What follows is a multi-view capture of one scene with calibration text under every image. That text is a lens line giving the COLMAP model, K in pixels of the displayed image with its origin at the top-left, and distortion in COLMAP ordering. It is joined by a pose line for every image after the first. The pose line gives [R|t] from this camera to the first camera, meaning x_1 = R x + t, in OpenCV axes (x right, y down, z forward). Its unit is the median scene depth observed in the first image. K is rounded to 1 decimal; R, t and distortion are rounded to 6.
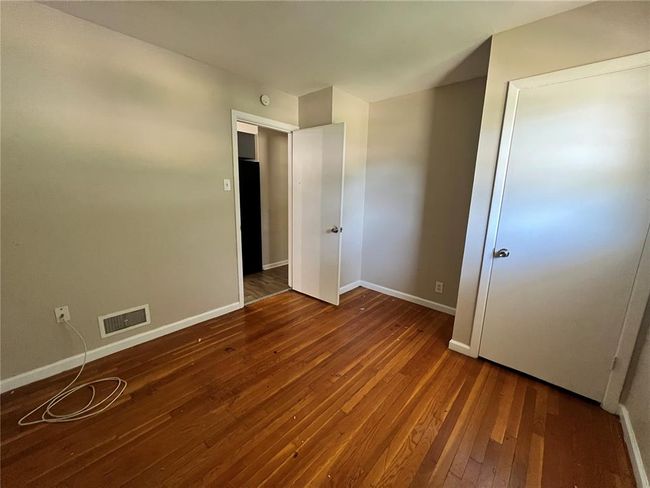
lens RADIAL K [[261.0, 0, 325.0], [0, 261.0, 244.0], [0, 0, 1]] dist [-0.000060, 0.000052]
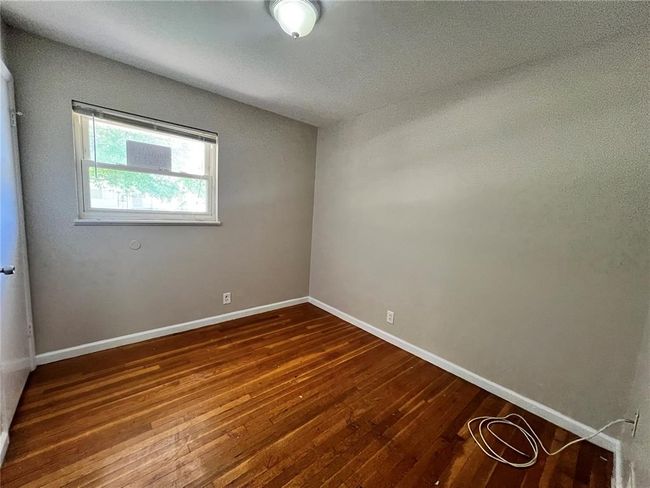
lens RADIAL K [[261.0, 0, 325.0], [0, 261.0, 244.0], [0, 0, 1]] dist [-0.000060, 0.000052]
pose [[-0.989571, -0.095472, 0.107863, -0.305568], [-0.055200, 0.942982, 0.328236, -0.364237], [-0.133050, 0.318859, -0.938417, 1.781303]]
